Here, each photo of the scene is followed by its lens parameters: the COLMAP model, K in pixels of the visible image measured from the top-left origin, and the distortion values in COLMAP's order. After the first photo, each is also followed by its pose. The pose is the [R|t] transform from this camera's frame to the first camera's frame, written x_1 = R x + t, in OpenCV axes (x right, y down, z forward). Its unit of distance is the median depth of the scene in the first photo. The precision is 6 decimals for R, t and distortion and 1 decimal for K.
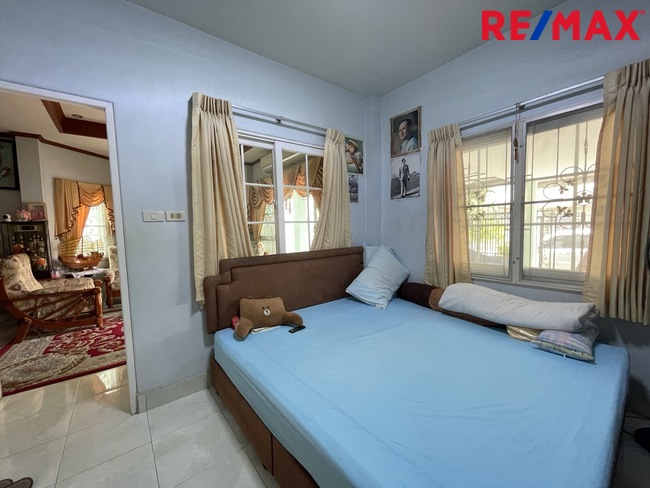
lens RADIAL K [[258.3, 0, 323.8], [0, 258.3, 250.4], [0, 0, 1]] dist [-0.007232, 0.000511]
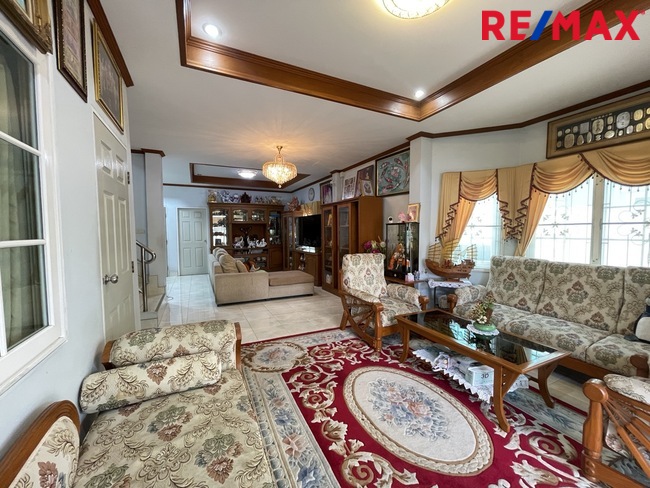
lens RADIAL K [[258.3, 0, 323.8], [0, 258.3, 250.4], [0, 0, 1]] dist [-0.007232, 0.000511]
pose [[-0.227714, 0.095248, -0.969058, -0.072532], [-0.070202, 0.991009, 0.113902, -0.126784], [0.971194, 0.093967, -0.218979, 1.165306]]
